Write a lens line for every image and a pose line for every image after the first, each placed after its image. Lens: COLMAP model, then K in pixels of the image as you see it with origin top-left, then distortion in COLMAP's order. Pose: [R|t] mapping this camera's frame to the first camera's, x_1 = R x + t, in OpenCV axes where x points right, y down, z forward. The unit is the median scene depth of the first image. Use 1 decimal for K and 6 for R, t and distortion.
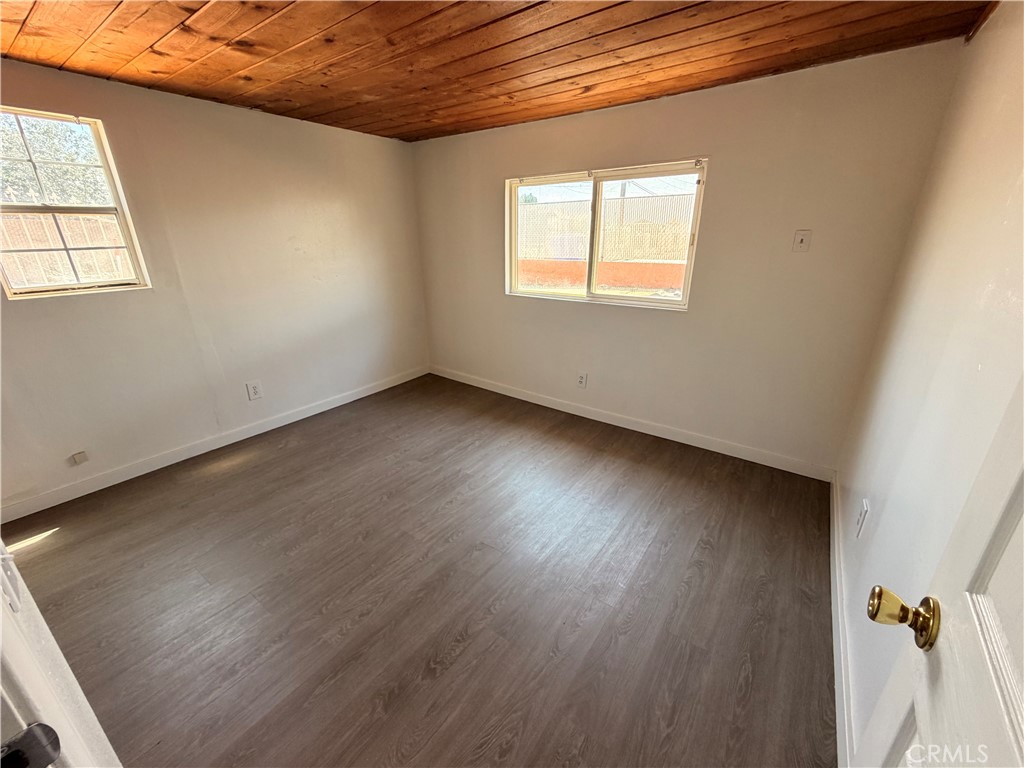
lens RADIAL K [[414.1, 0, 513.0], [0, 414.1, 384.9], [0, 0, 1]] dist [-0.000770, 0.000055]
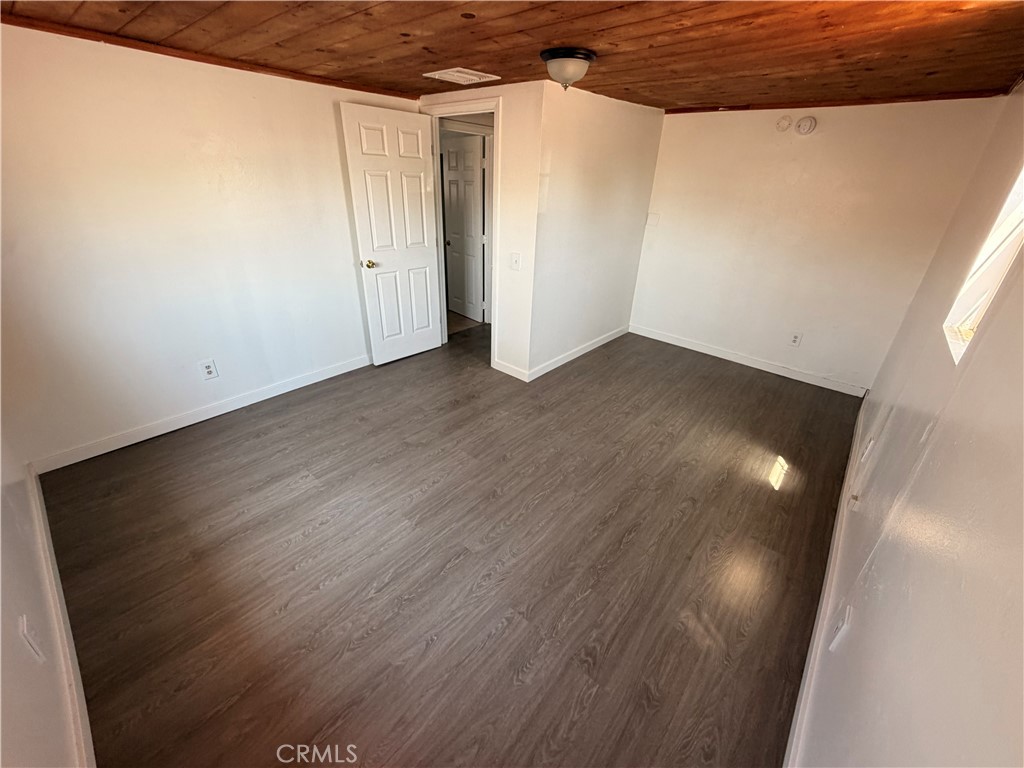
lens RADIAL K [[414.1, 0, 510.8], [0, 414.1, 382.0], [0, 0, 1]] dist [-0.000770, 0.000055]
pose [[-0.995996, -0.059954, 0.066316, -0.352071], [0.004981, 0.703419, 0.710758, -0.562885], [-0.089261, 0.708242, -0.700304, 1.367835]]
